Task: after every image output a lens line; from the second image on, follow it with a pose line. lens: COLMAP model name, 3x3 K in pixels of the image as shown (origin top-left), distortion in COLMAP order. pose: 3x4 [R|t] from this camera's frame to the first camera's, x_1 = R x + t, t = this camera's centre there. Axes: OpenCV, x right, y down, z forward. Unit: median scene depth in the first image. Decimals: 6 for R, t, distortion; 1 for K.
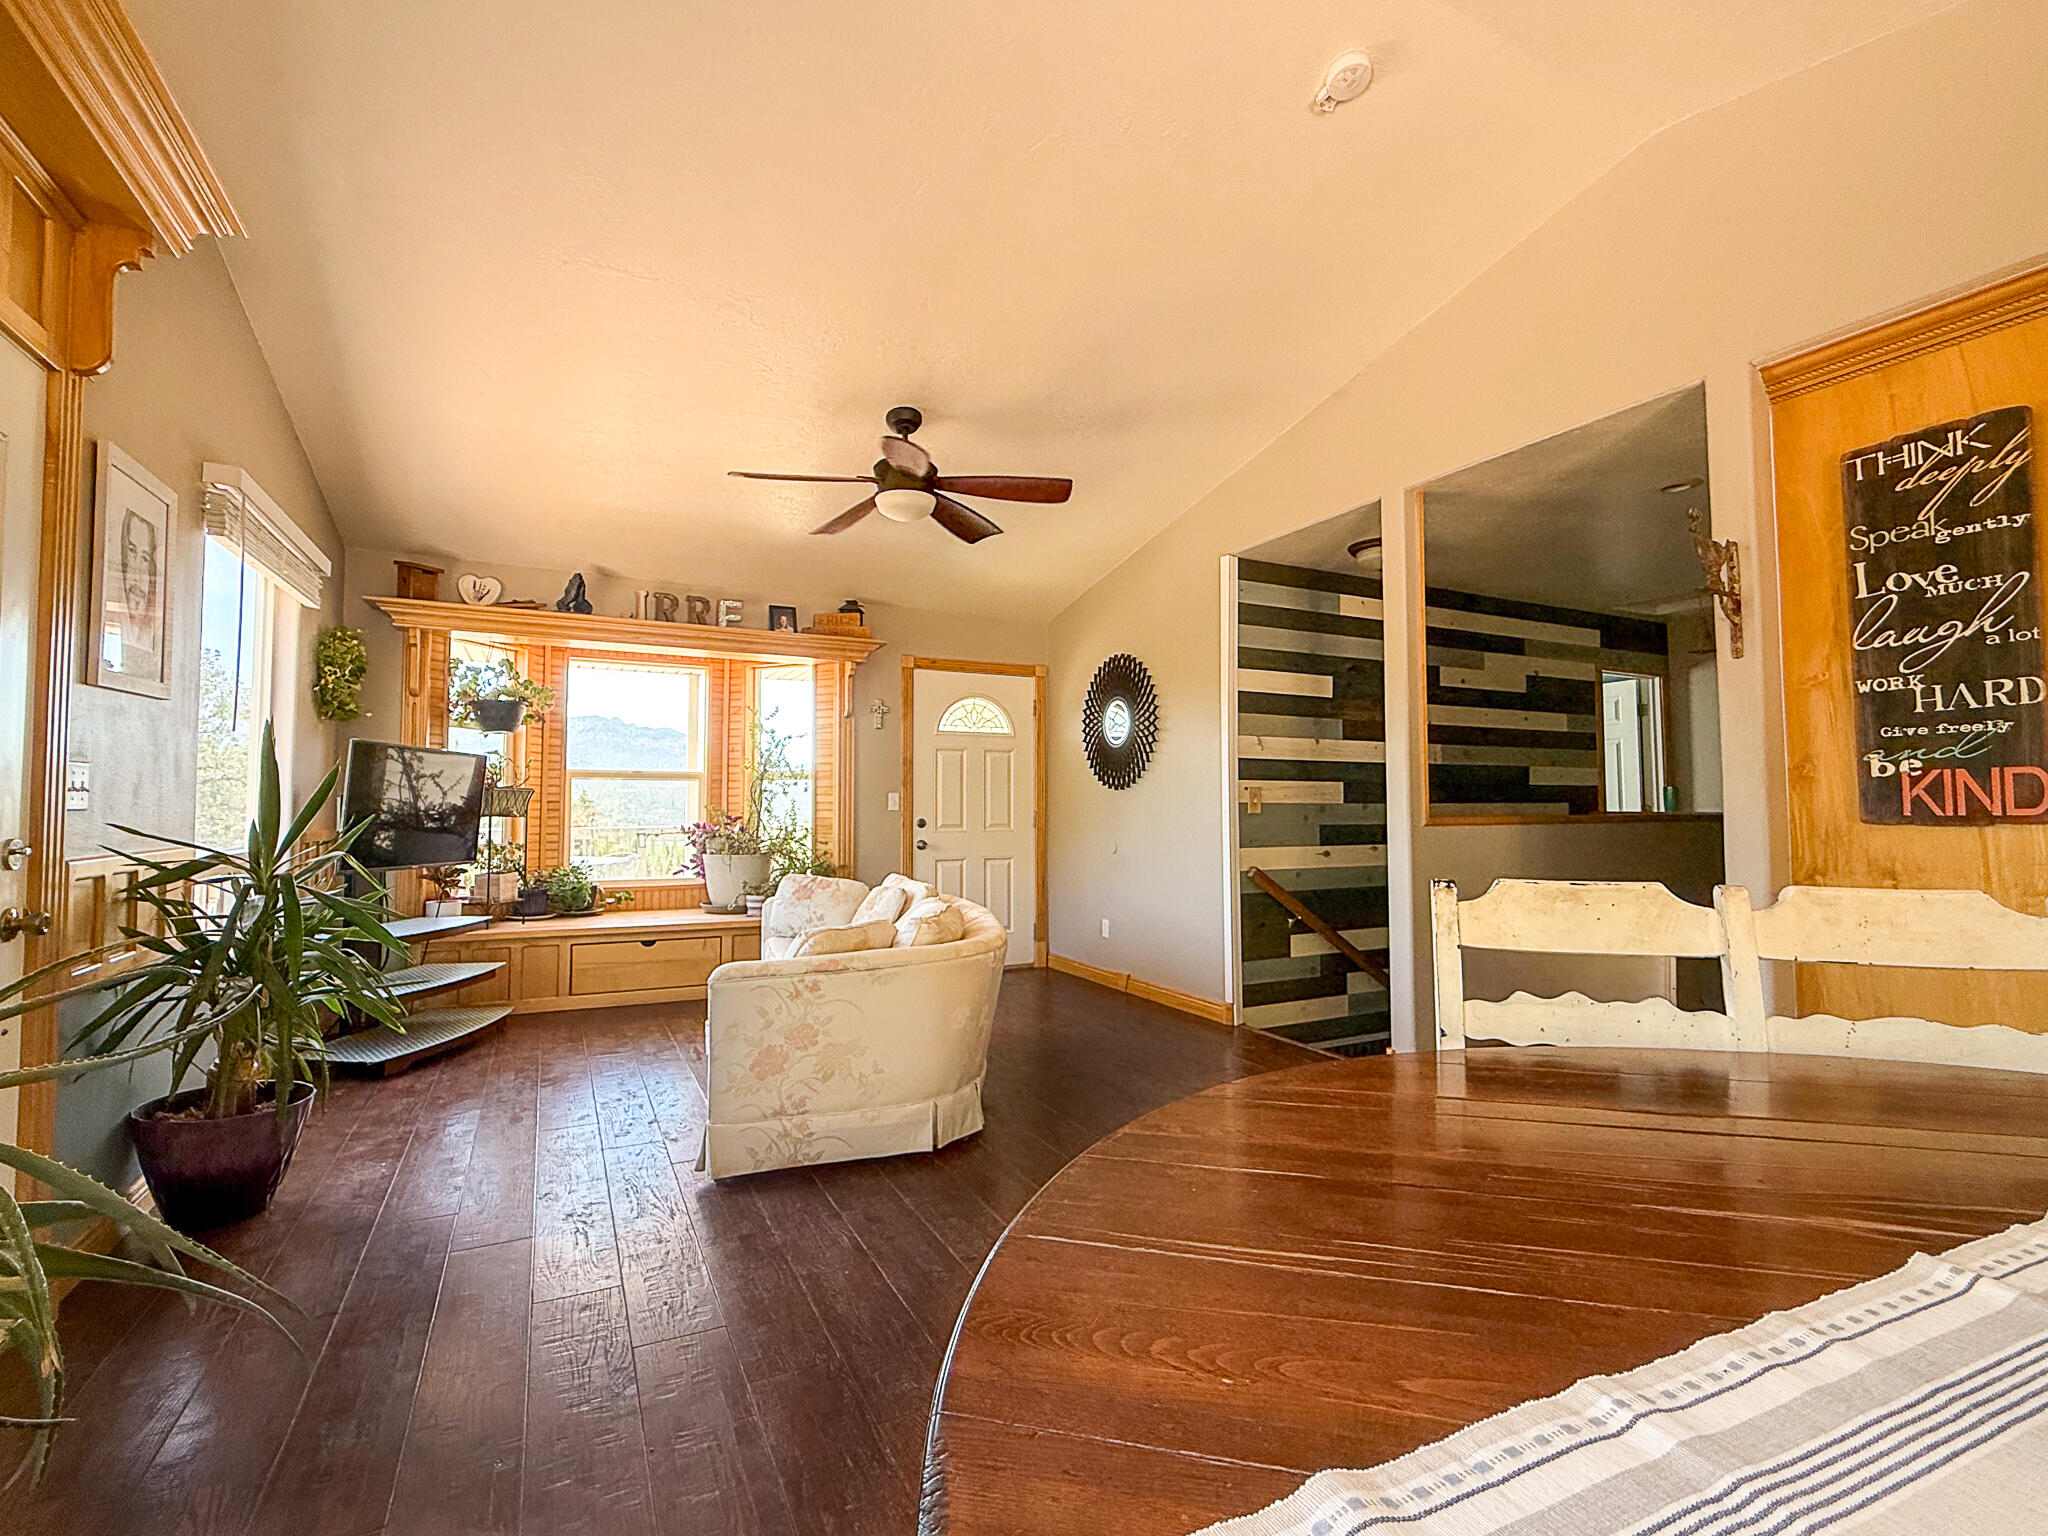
lens RADIAL K [[938.1, 0, 1026.5], [0, 938.1, 770.1], [0, 0, 1]] dist [0.001698, -0.000163]
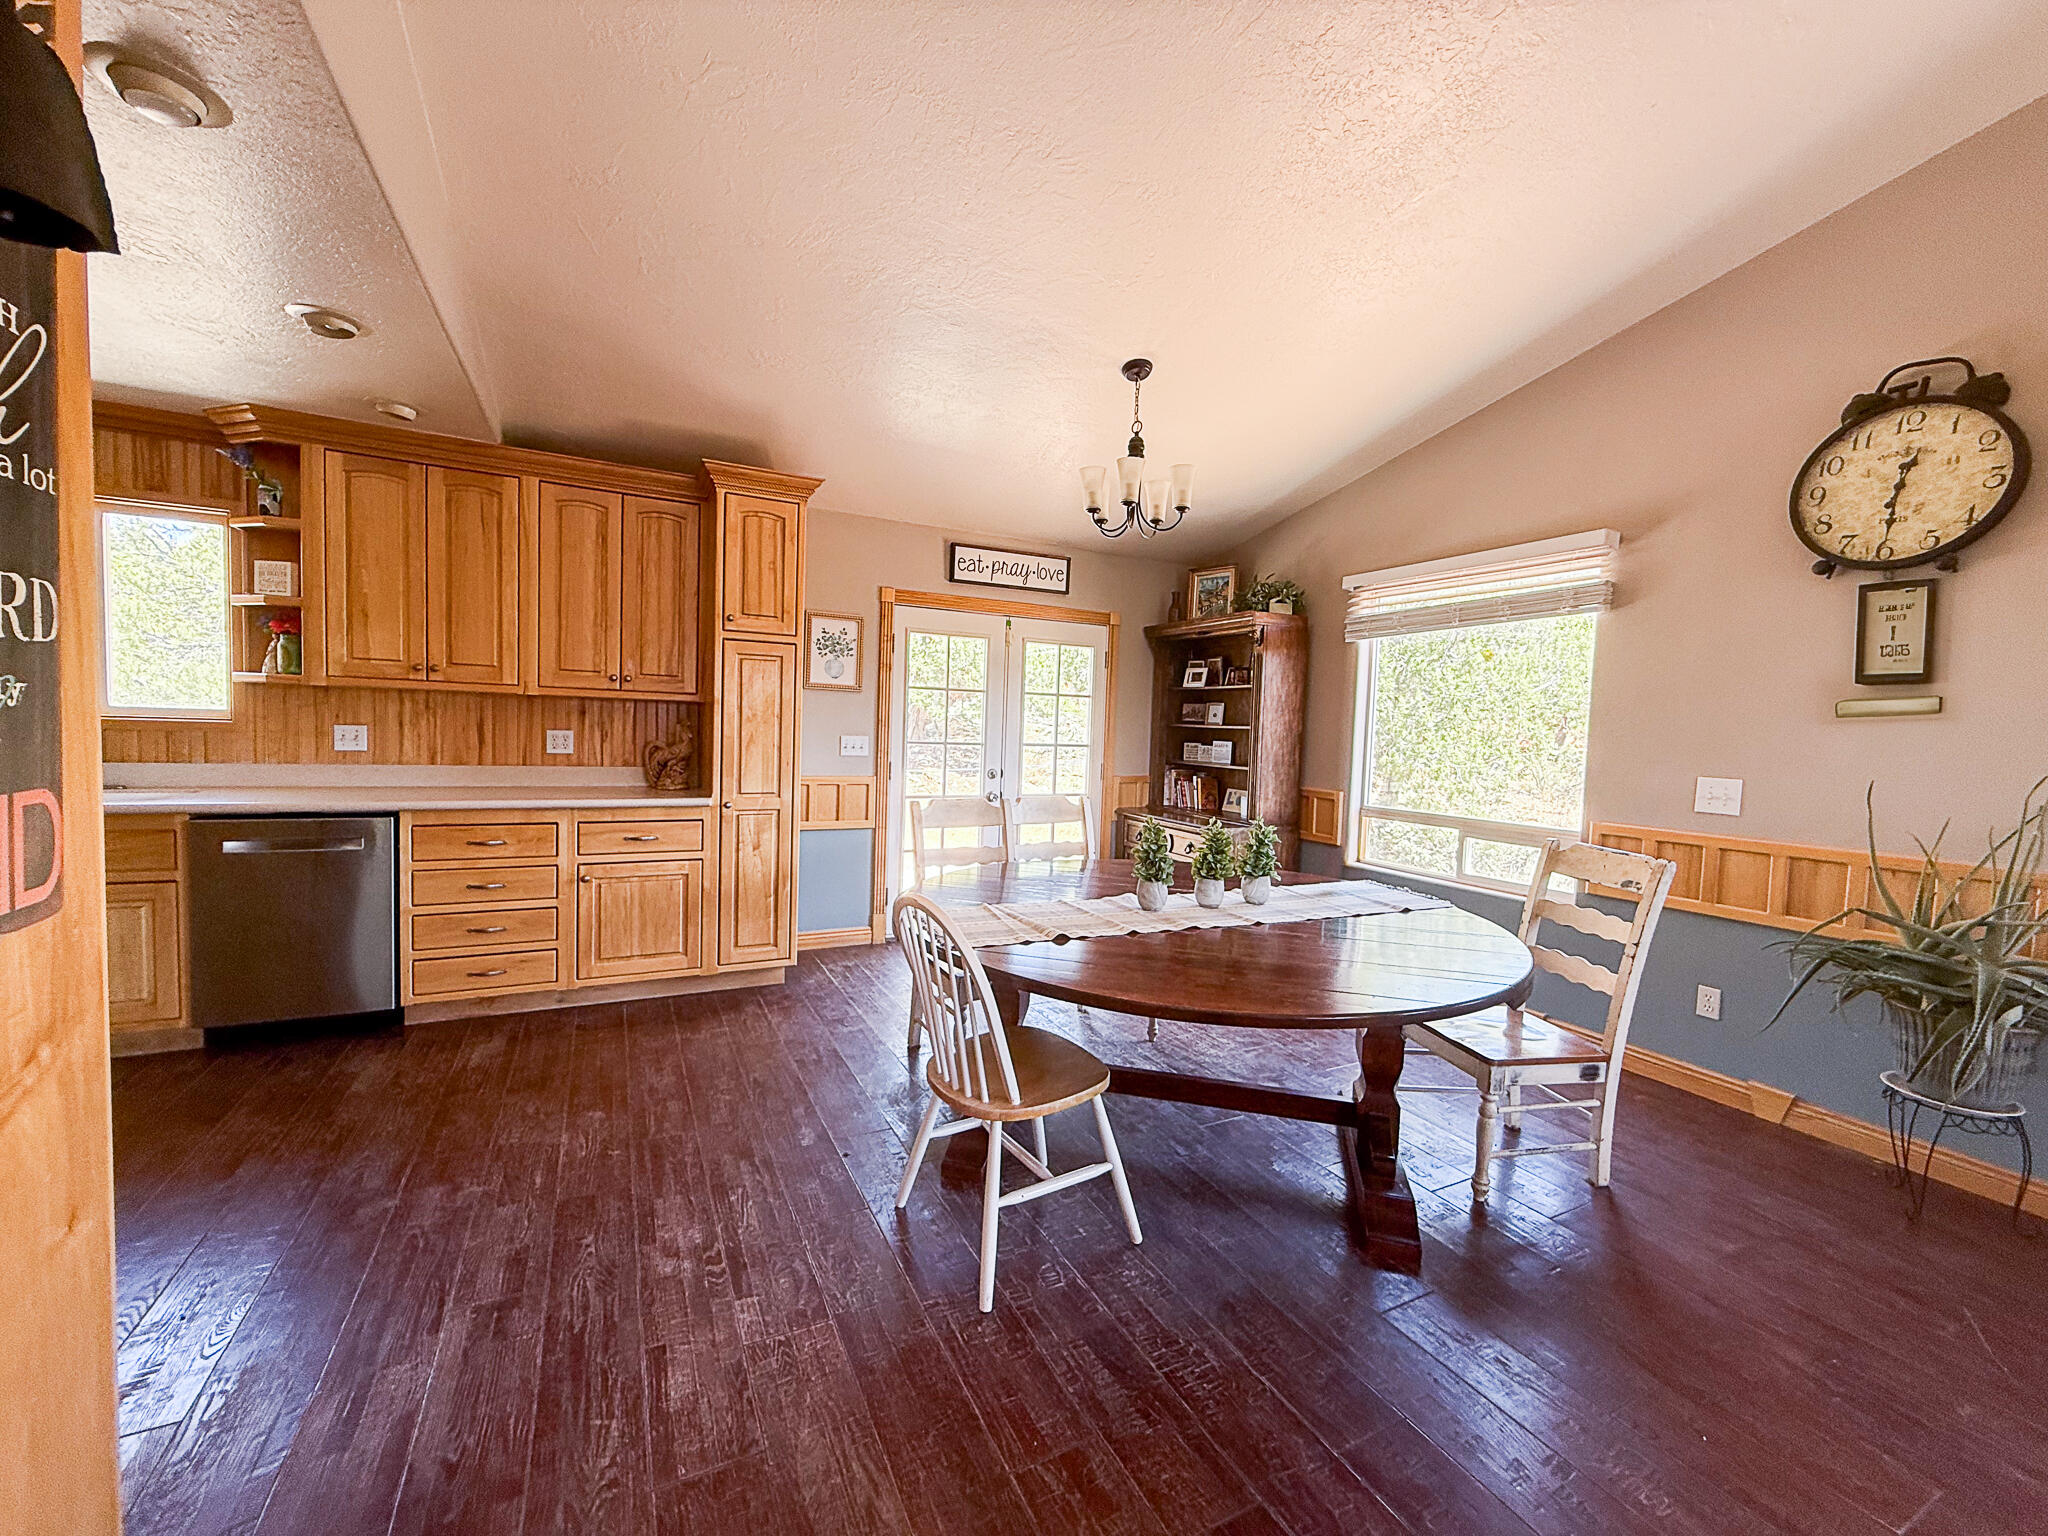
lens RADIAL K [[817.6, 0, 1017.6], [0, 817.6, 769.9], [0, 0, 1]] dist [0.000510, 0.000244]
pose [[-0.999429, -0.033721, 0.002037, 0.290047], [-0.033679, 0.999271, 0.018001, -0.016238], [-0.002642, 0.017922, -0.999836, 0.642136]]
